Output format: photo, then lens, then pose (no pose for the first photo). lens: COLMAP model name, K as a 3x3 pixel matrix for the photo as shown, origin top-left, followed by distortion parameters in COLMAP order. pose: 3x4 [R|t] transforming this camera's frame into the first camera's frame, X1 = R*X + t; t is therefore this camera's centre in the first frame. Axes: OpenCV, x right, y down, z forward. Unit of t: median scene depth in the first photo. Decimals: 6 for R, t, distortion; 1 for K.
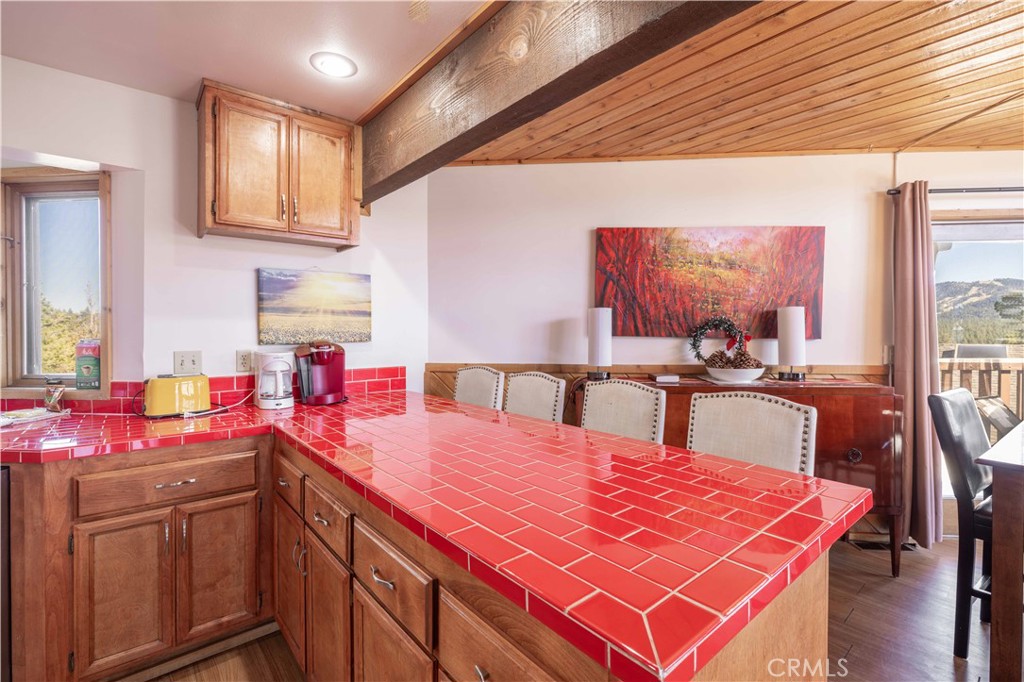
lens RADIAL K [[463.9, 0, 509.3], [0, 463.9, 334.8], [0, 0, 1]] dist [-0.001235, 0.000112]
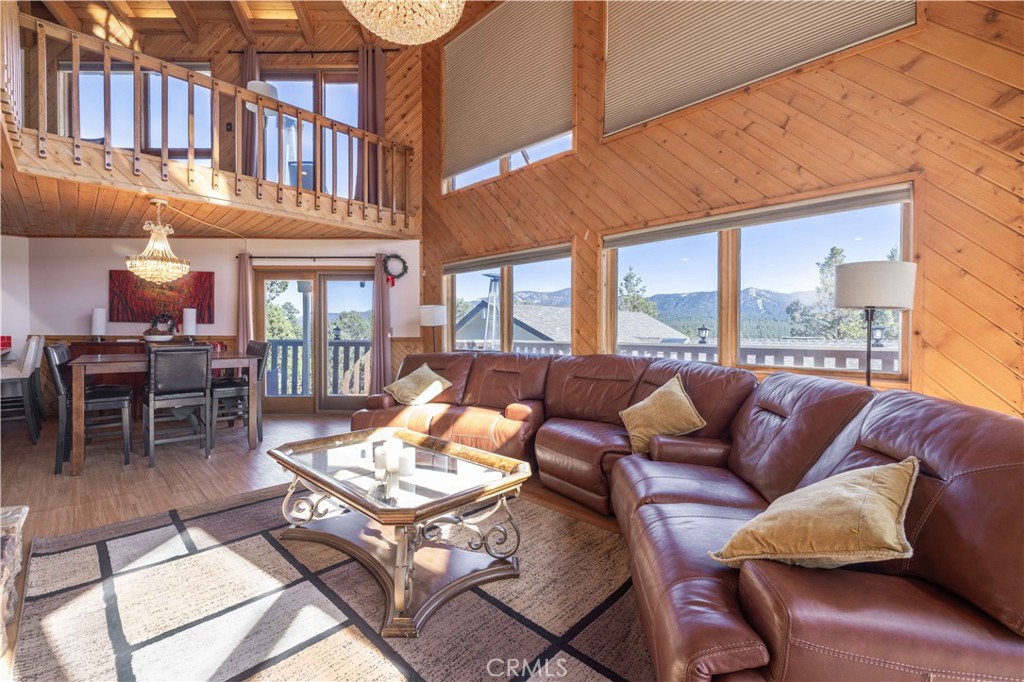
lens RADIAL K [[432.8, 0, 514.3], [0, 432.8, 334.9], [0, 0, 1]] dist [-0.002817, -0.000150]
pose [[0.993990, 0.004128, 0.109394, 0.883931], [-0.004173, 0.999991, 0.000188, 0.026783], [-0.109392, -0.000644, 0.993998, -0.560303]]
